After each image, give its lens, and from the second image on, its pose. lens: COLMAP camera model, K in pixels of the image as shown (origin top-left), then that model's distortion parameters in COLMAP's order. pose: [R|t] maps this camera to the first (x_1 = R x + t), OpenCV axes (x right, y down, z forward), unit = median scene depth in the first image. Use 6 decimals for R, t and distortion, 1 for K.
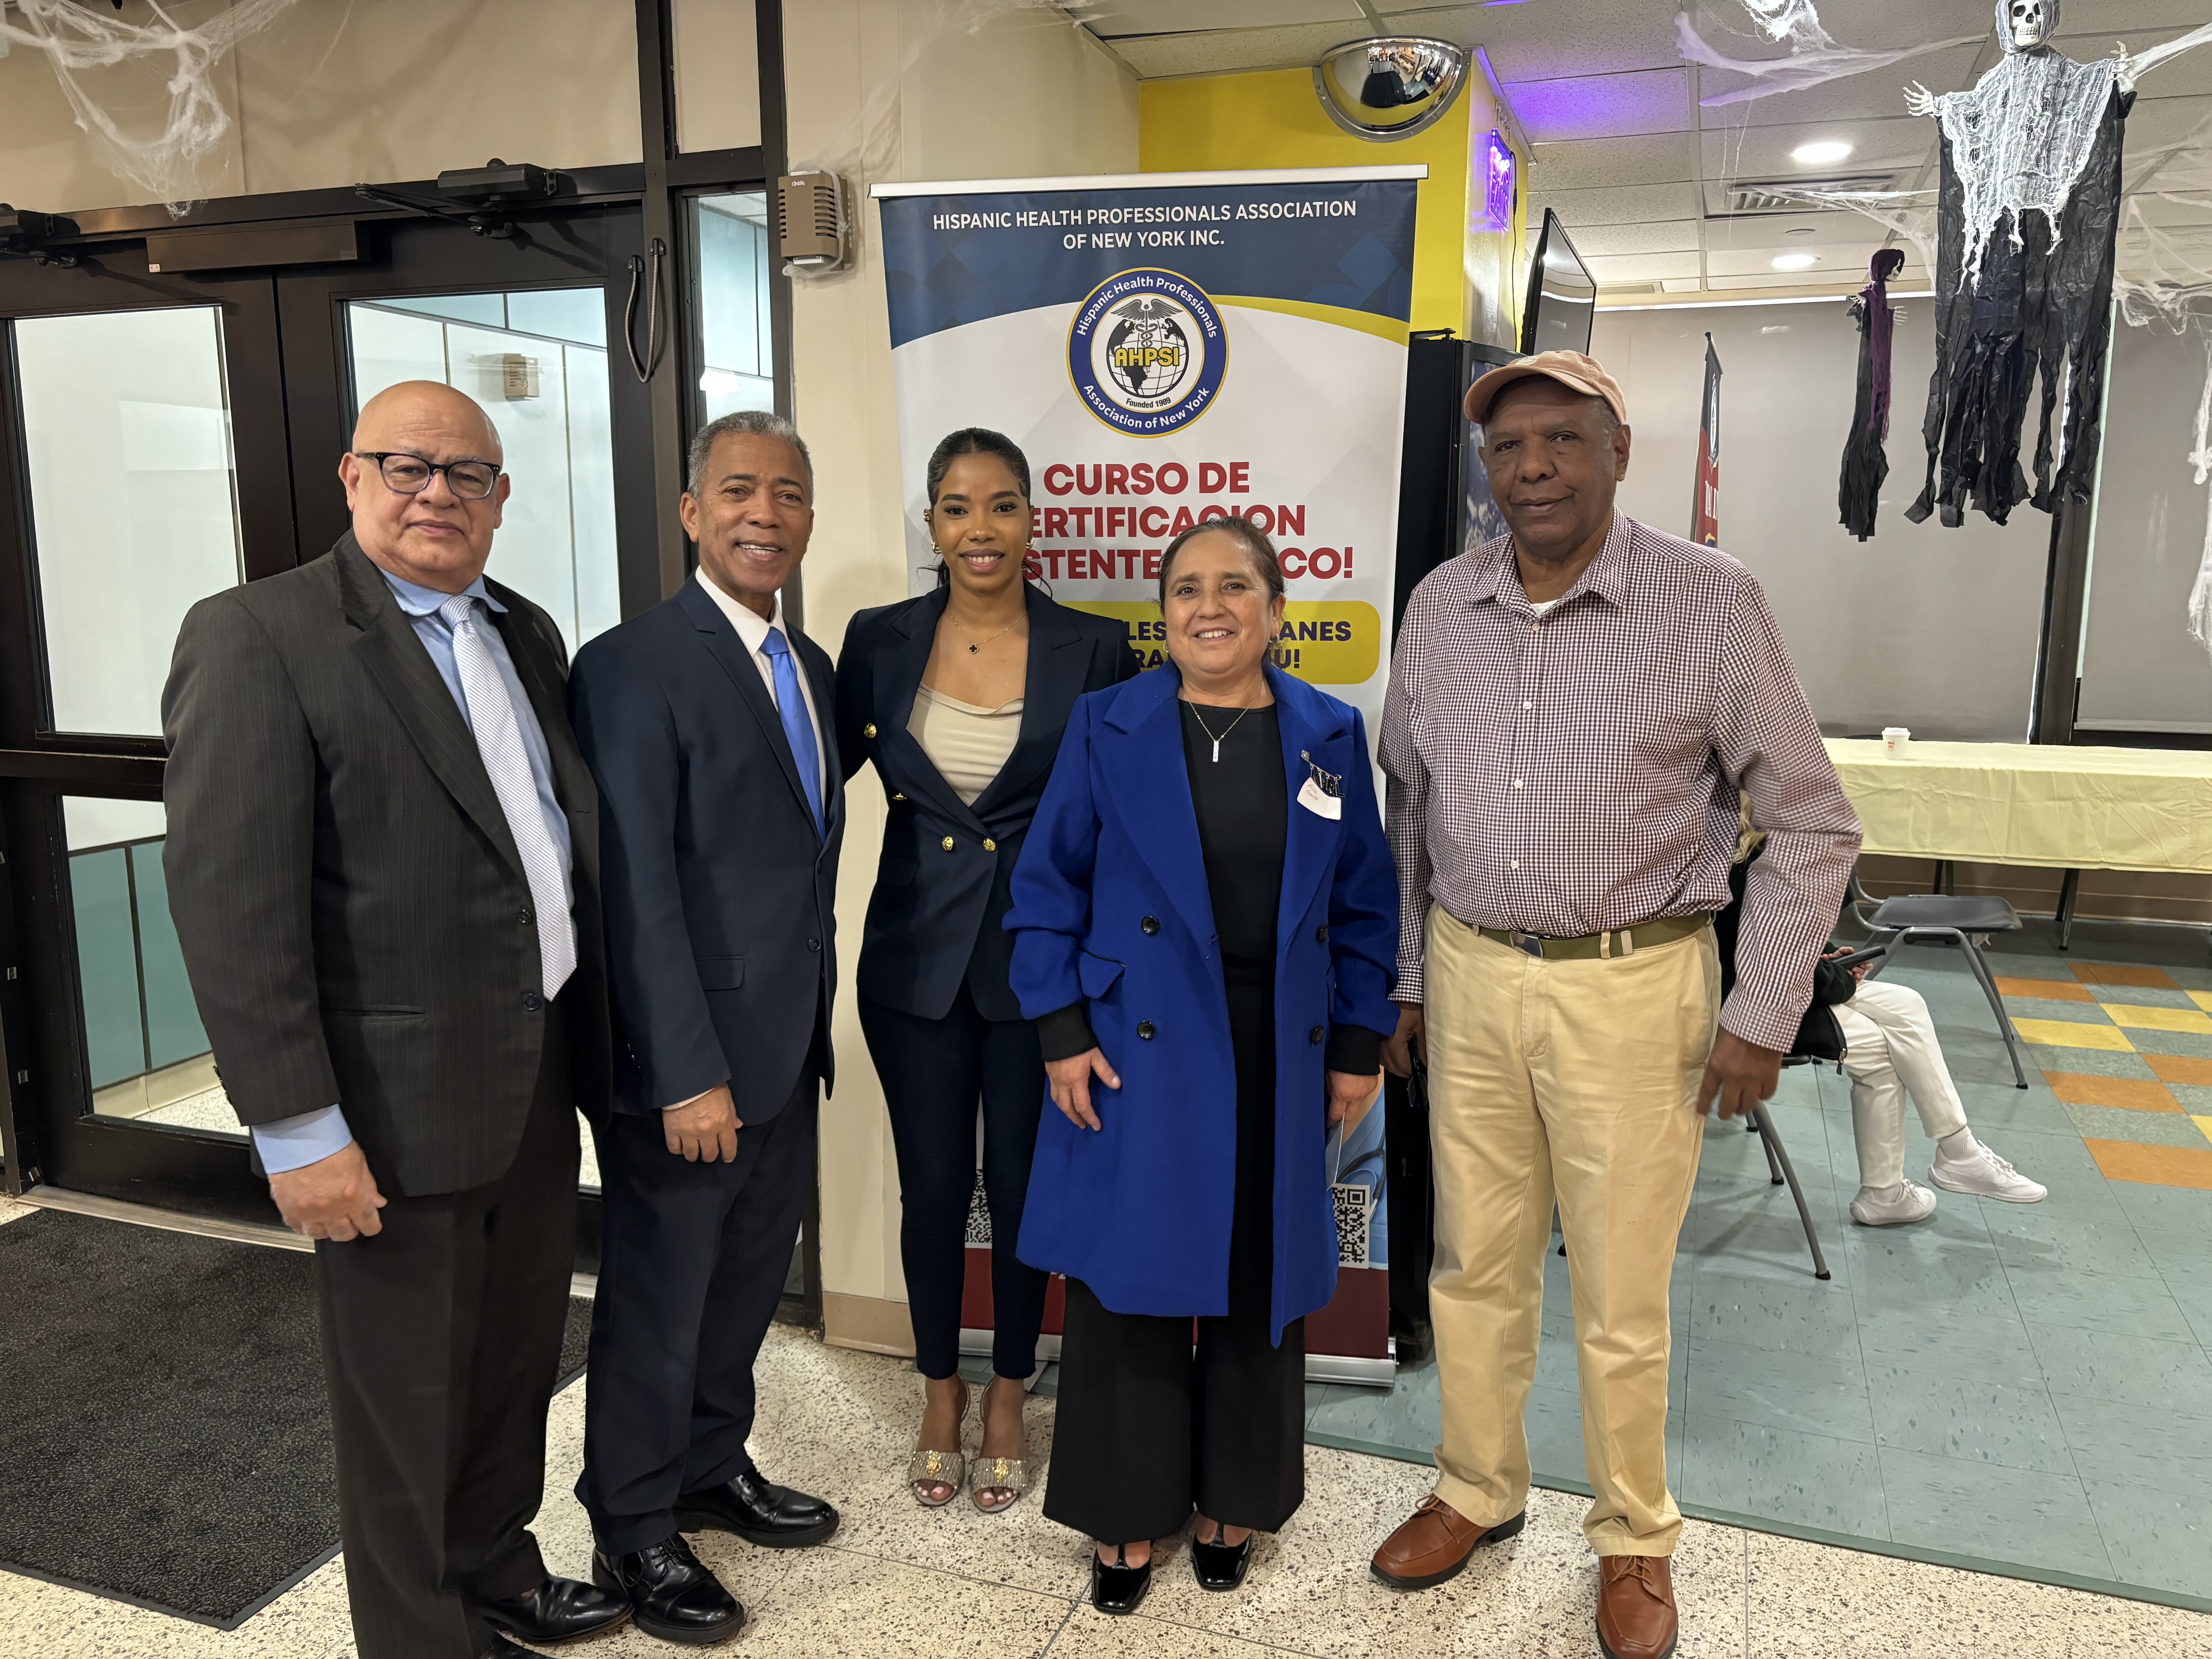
lens RADIAL K [[1665.3, 0, 1119.9], [0, 1665.3, 833.2], [0, 0, 1]] dist [0.037277, -0.024292]
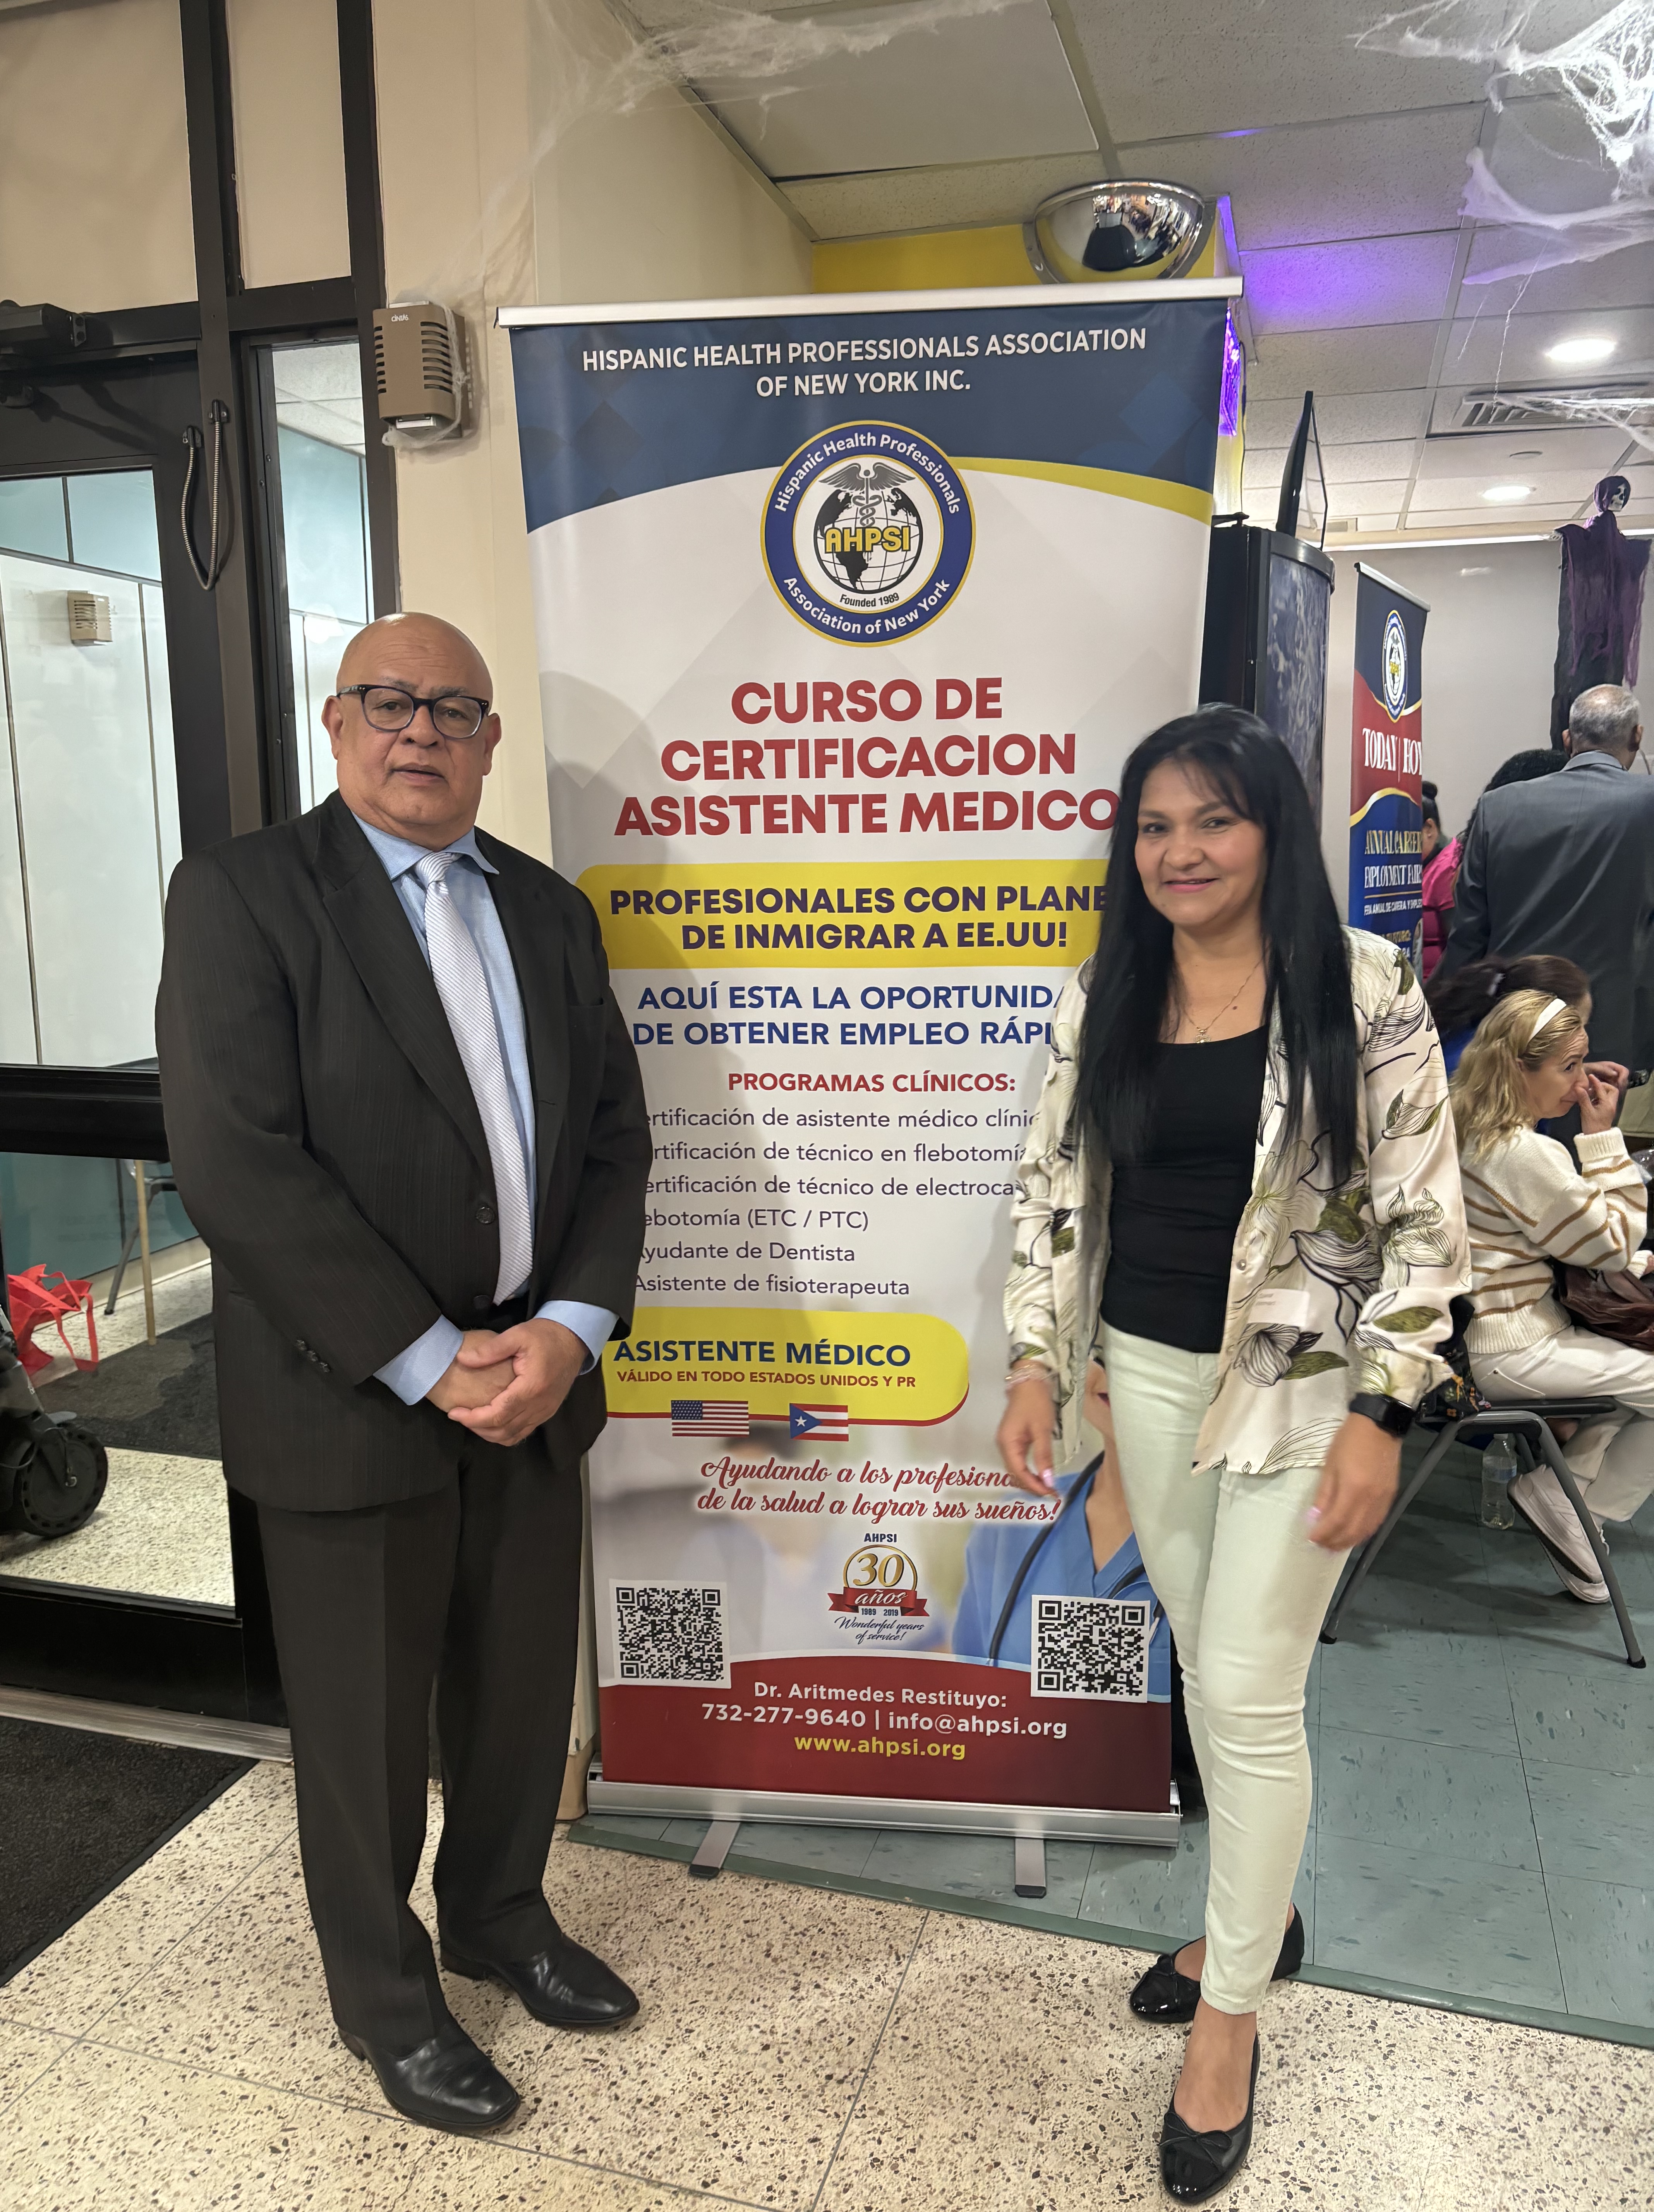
lens RADIAL K [[1665.1, 0, 818.5], [0, 1665.1, 1103.0], [0, 0, 1]] dist [0.037277, -0.024292]
pose [[0.998909, -0.014527, 0.044389, -0.039093], [0.014587, 0.999893, -0.001032, -0.025930], [-0.044369, 0.001678, 0.999014, 0.218120]]
